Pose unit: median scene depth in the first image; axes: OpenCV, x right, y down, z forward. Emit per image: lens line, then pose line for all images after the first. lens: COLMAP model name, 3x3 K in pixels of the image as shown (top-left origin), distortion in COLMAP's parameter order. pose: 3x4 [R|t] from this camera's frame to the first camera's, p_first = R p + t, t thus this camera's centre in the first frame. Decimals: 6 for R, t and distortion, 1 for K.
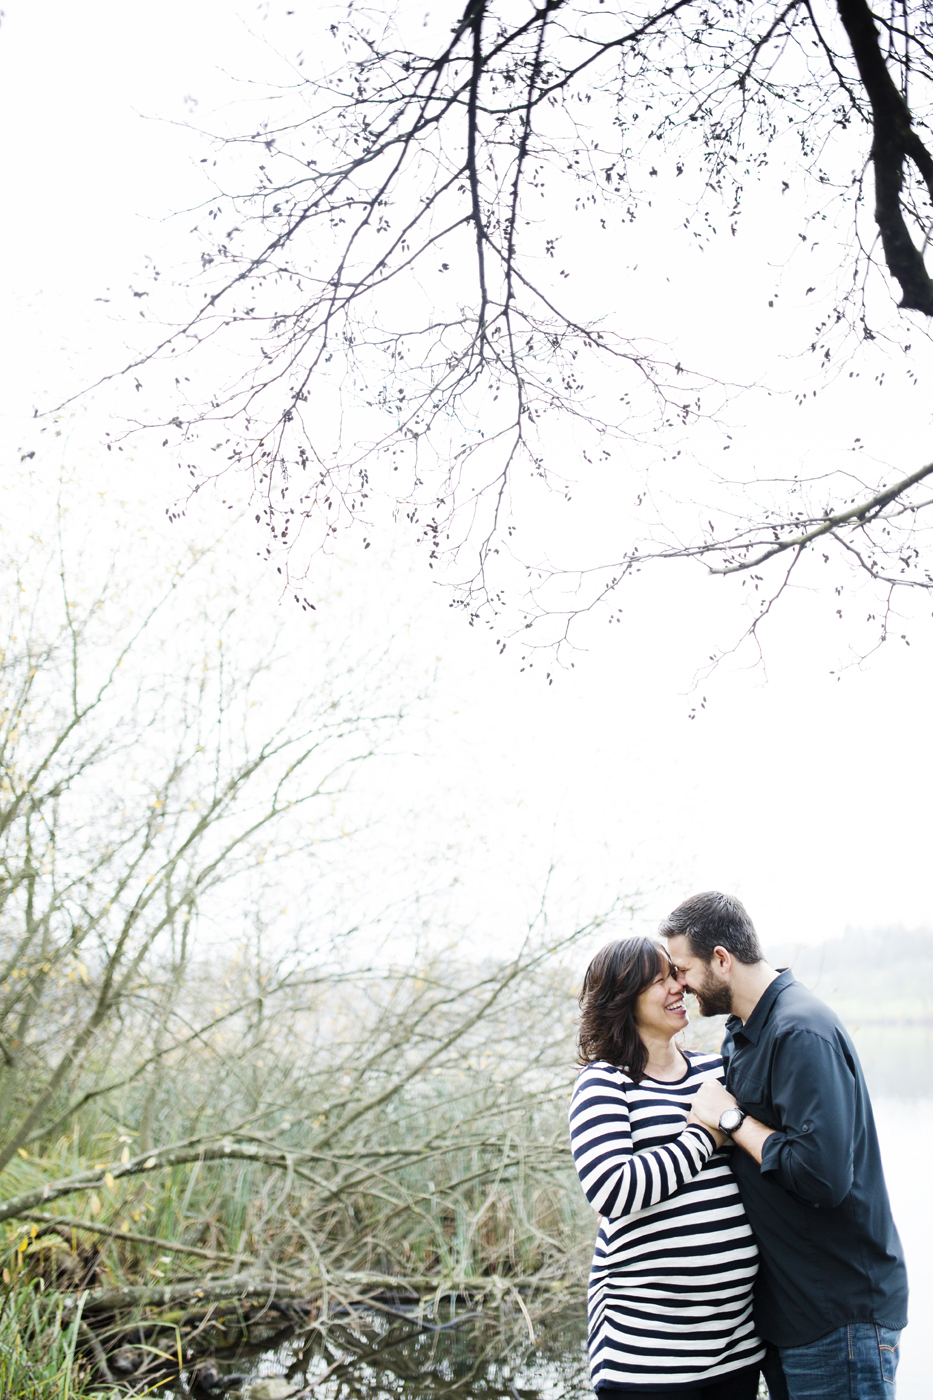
lens RADIAL K [[1344.9, 0, 466.5], [0, 1344.9, 700.0], [0, 0, 1]] dist [-0.050248, 0.085819]
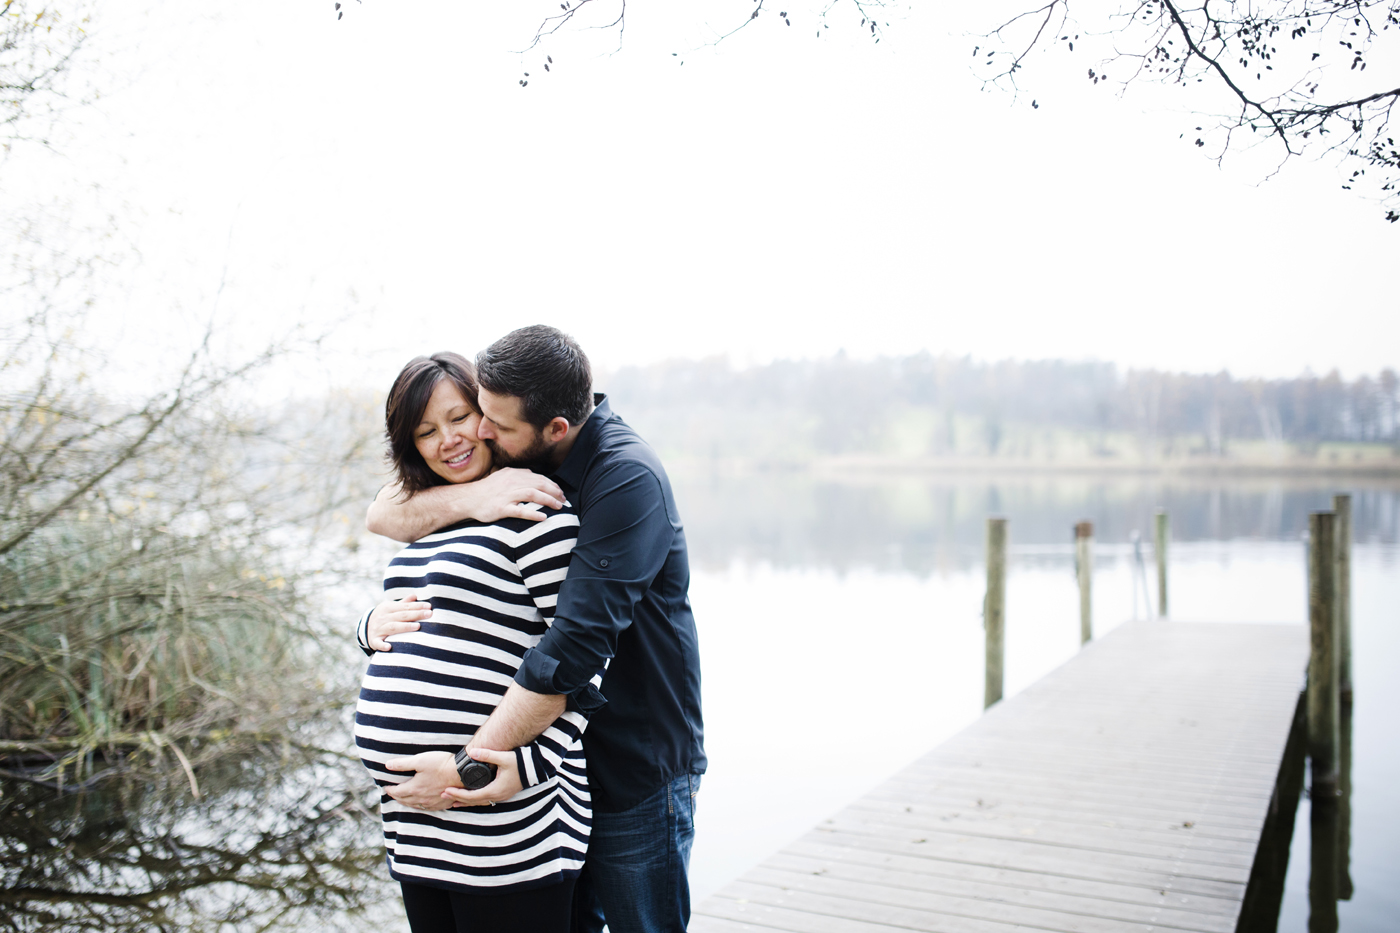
lens RADIAL K [[1344.9, 0, 700.0], [0, 1344.9, 466.5], [0, 0, 1]] dist [-0.050248, 0.085819]
pose [[0.901802, 0.004399, 0.432128, -0.074496], [-0.105634, 0.971859, 0.210552, 0.050884], [-0.419041, -0.235524, 0.876889, 0.187309]]
